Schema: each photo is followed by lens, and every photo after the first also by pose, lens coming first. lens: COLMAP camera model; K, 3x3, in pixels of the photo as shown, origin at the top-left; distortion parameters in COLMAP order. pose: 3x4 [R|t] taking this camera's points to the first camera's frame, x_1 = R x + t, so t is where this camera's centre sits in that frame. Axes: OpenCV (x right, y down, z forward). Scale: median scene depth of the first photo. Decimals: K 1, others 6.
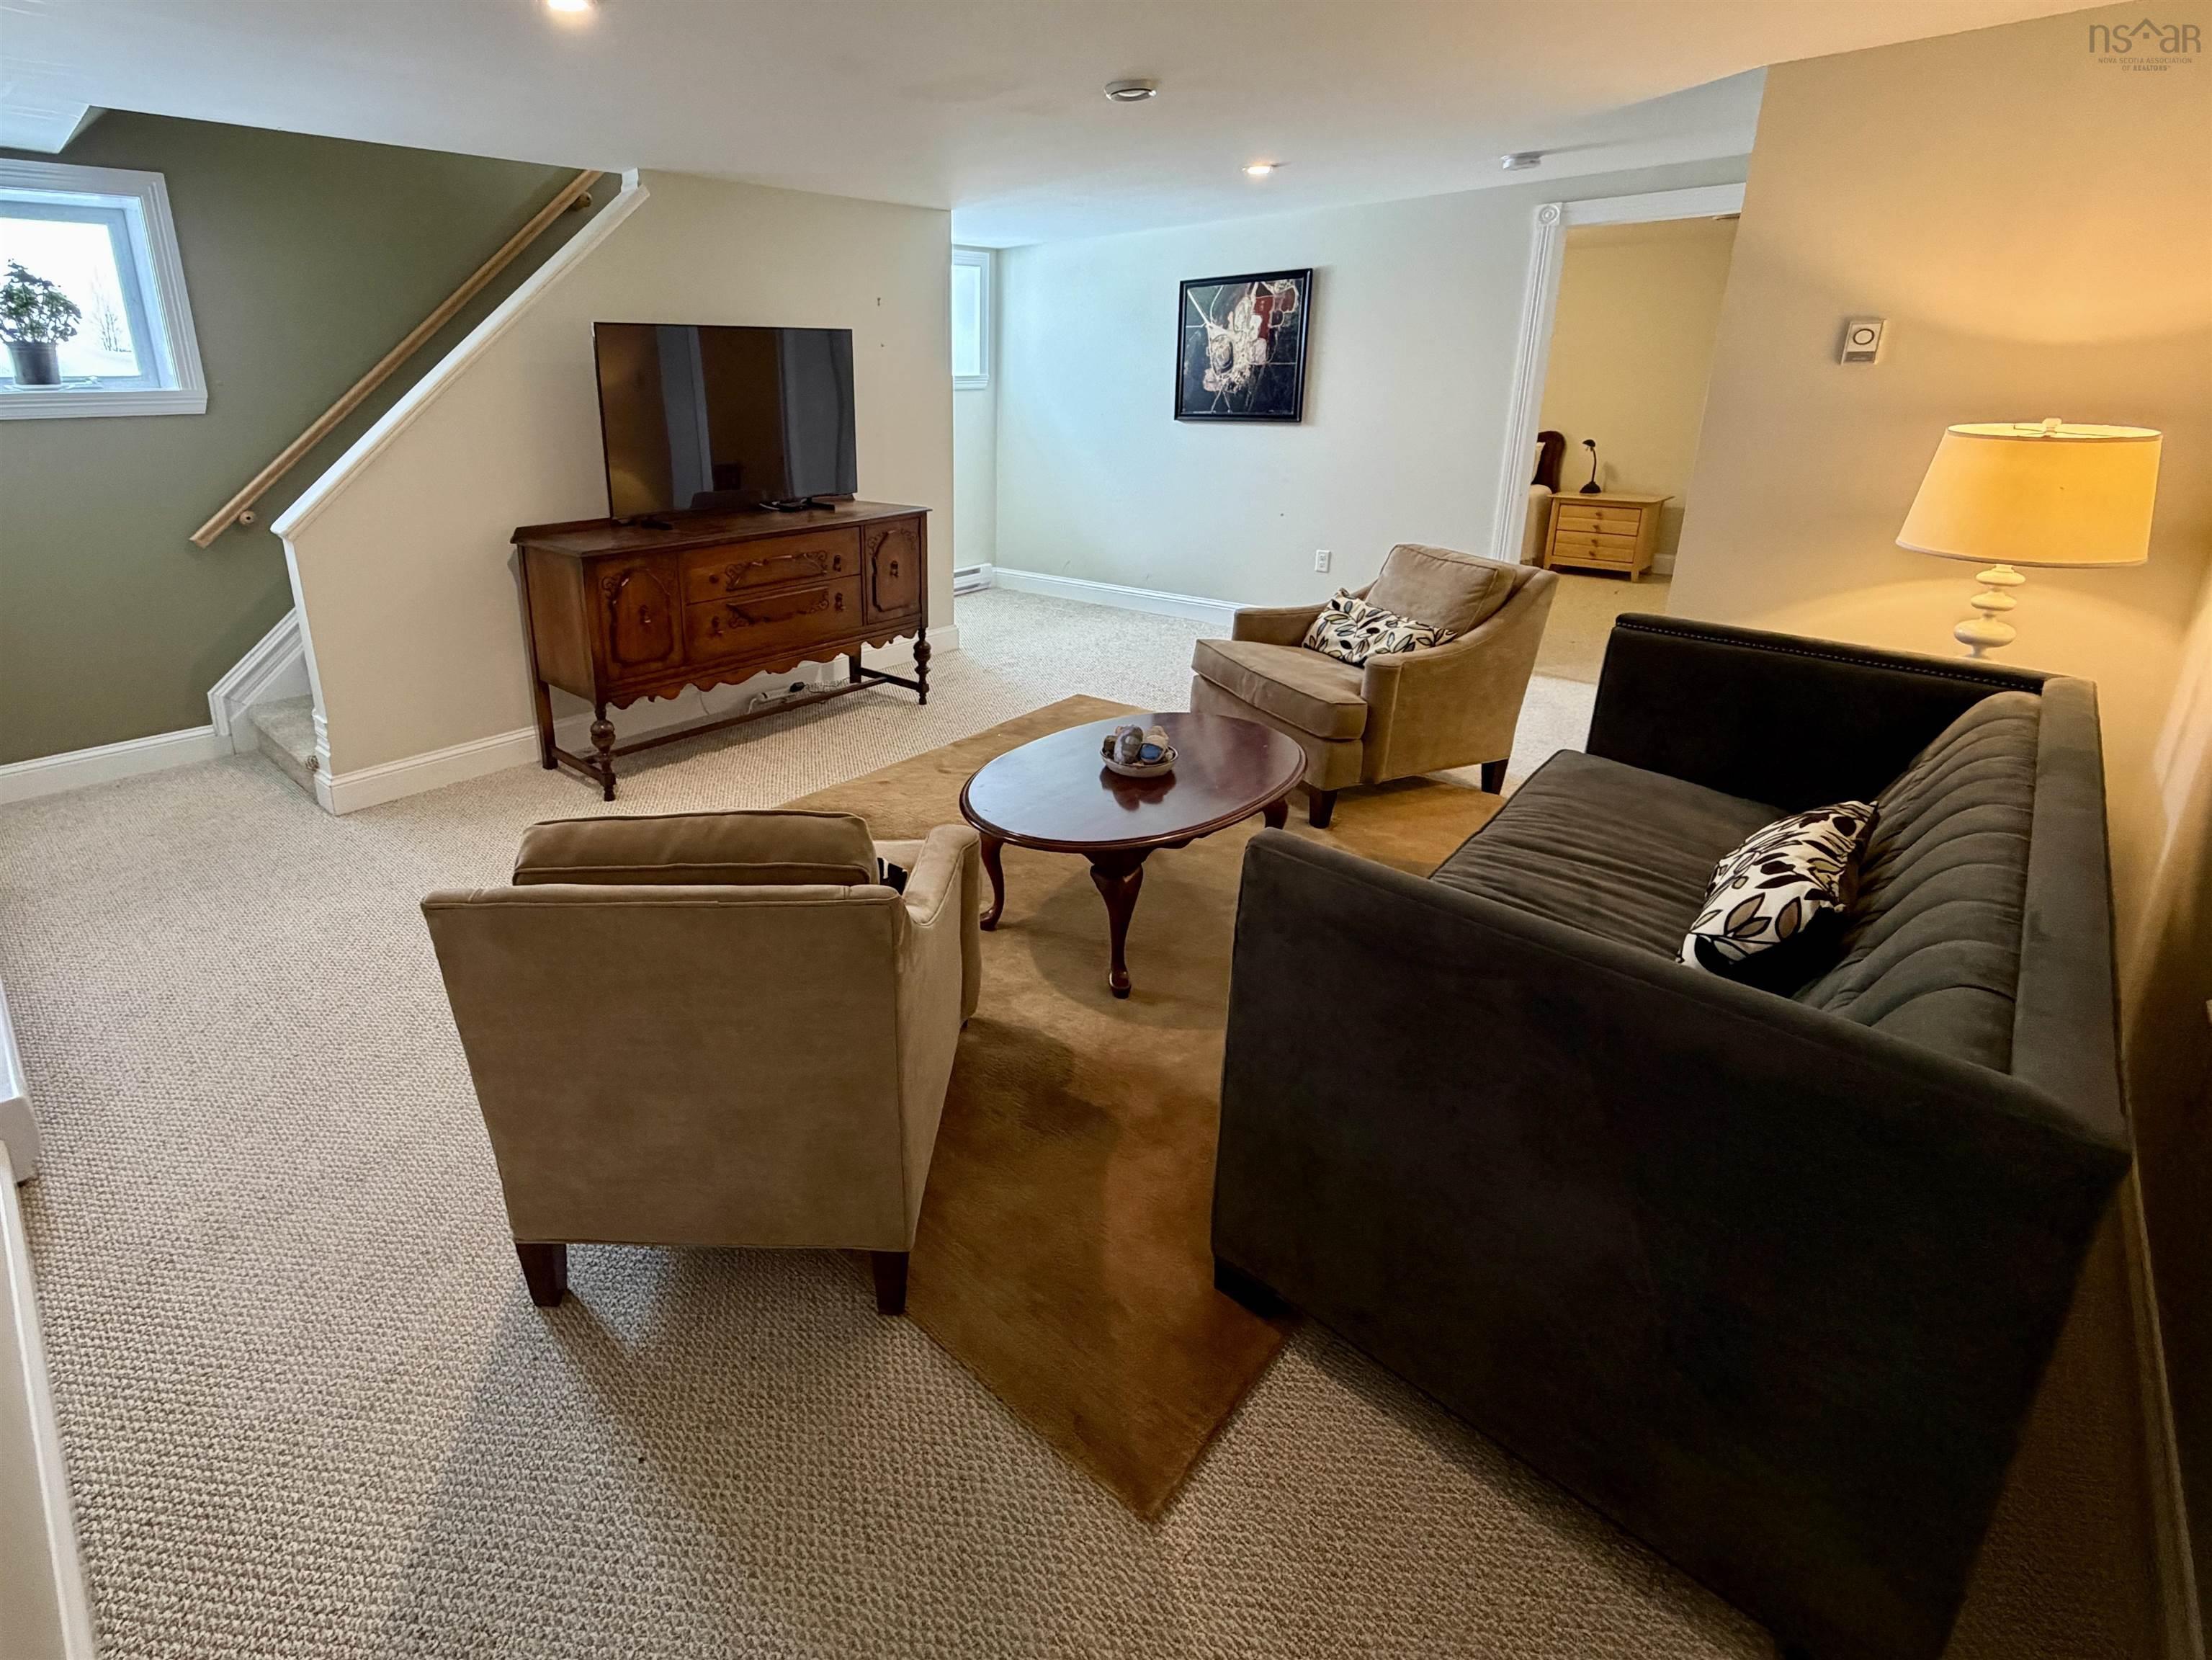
lens RADIAL K [[1036.4, 0, 909.8], [0, 1036.4, 683.2], [0, 0, 1]] dist [0.001699, 0.000446]
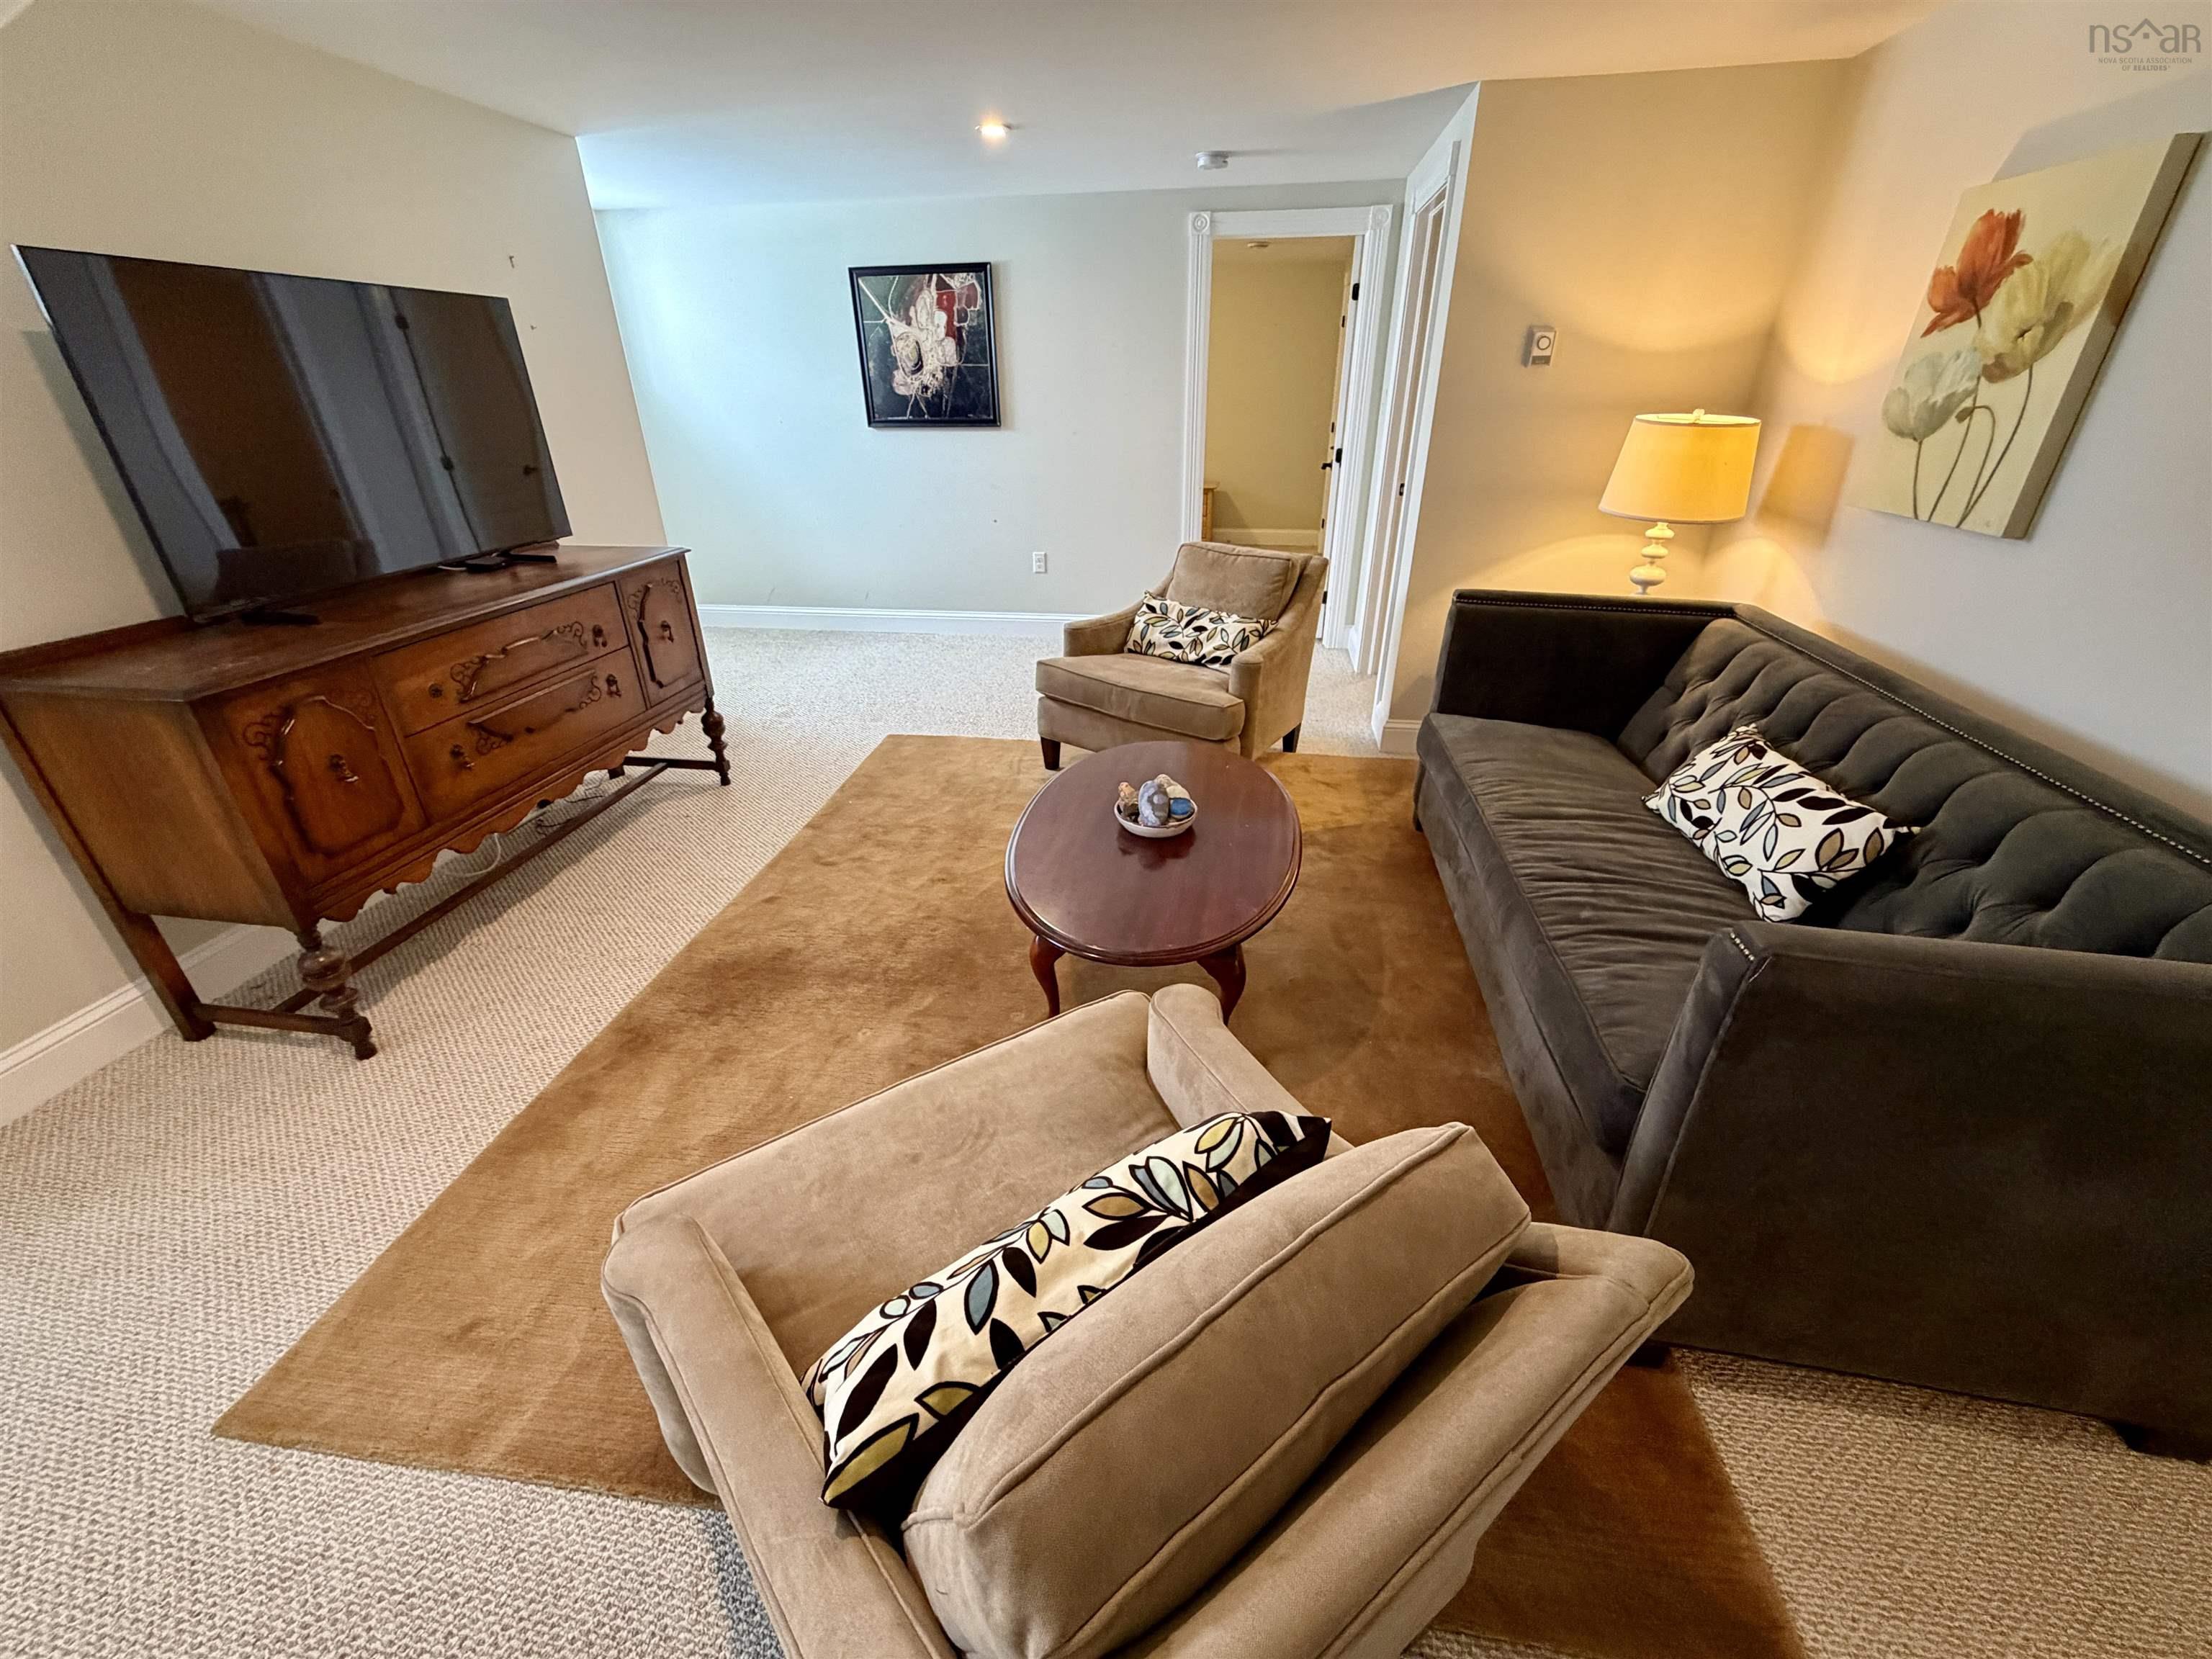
lens RADIAL K [[880.5, 0, 1100.3], [0, 880.5, 824.9], [0, 0, 1]] dist [0.000513, -0.000290]
pose [[0.801025, -0.262954, 0.537785, -0.166716], [0.165783, 0.960666, 0.222793, -0.069708], [-0.575217, -0.089307, 0.813111, 0.272436]]
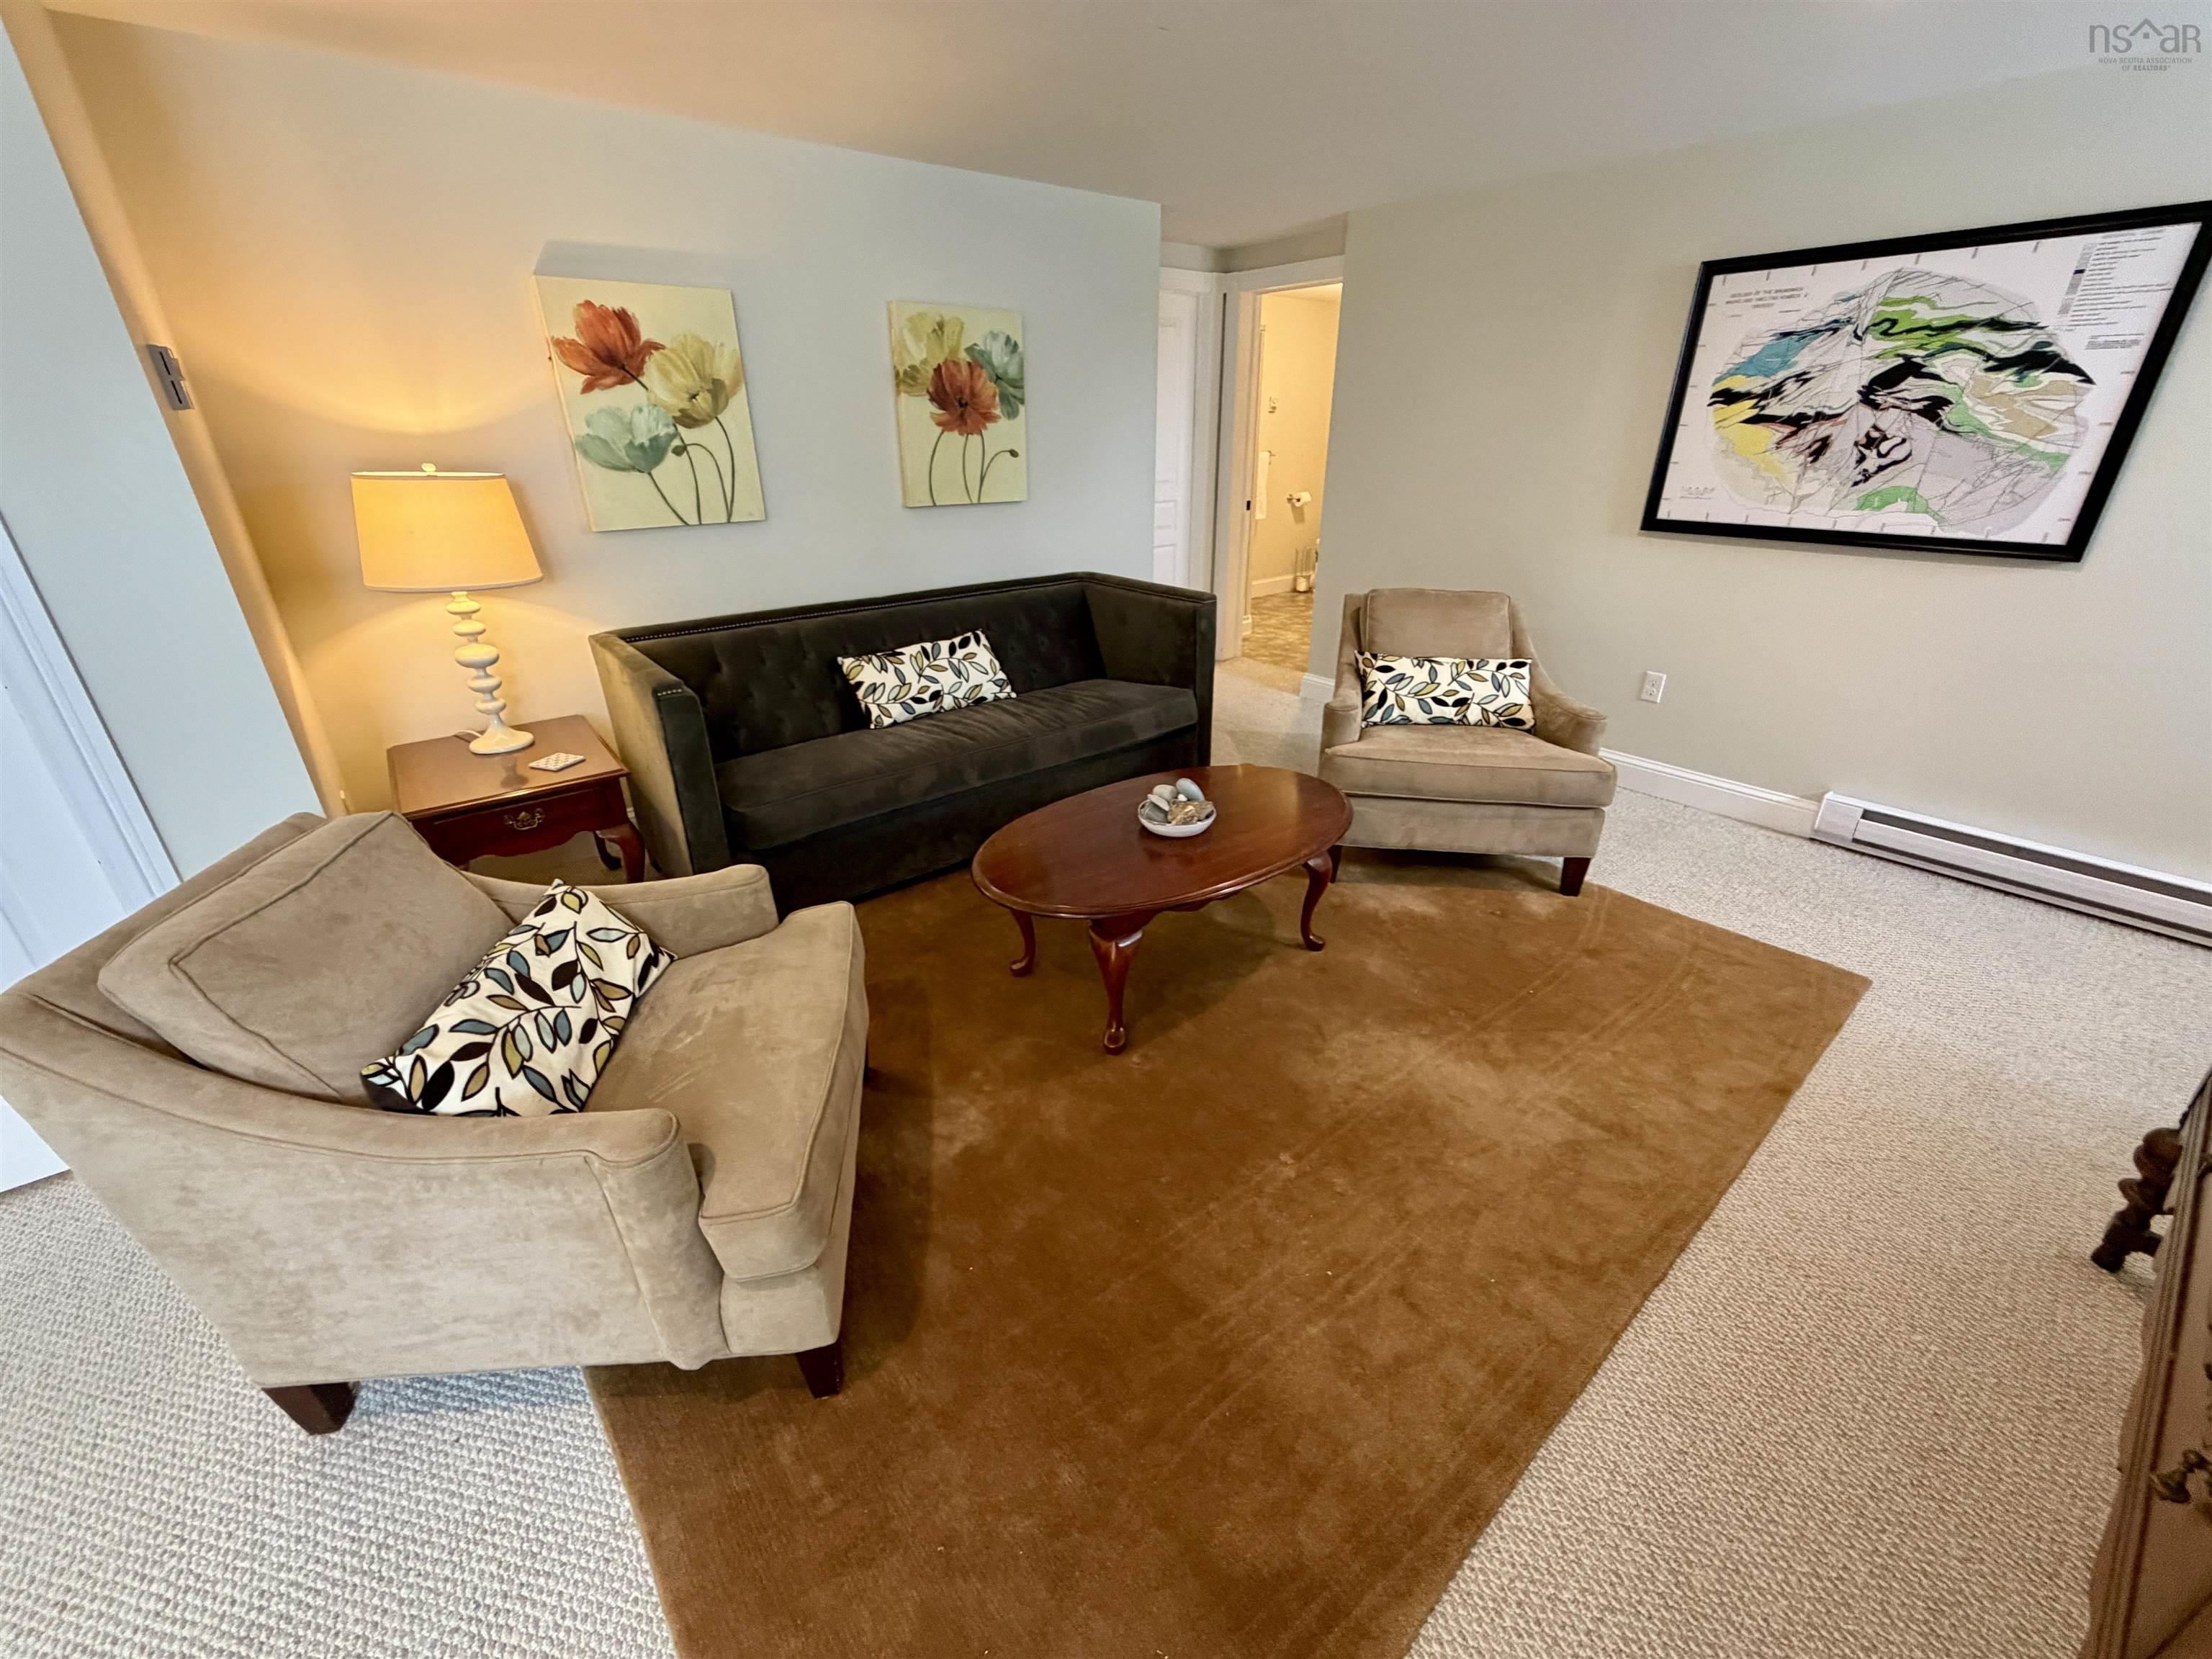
lens RADIAL K [[885.6, 0, 1101.9], [0, 885.6, 826.0], [0, 0, 1]] dist [0.002169, -0.000041]
pose [[-0.996327, -0.012411, 0.084729, 0.153247], [0.046238, 0.754842, 0.654275, -0.327348], [-0.072077, 0.655789, -0.751496, 1.139781]]
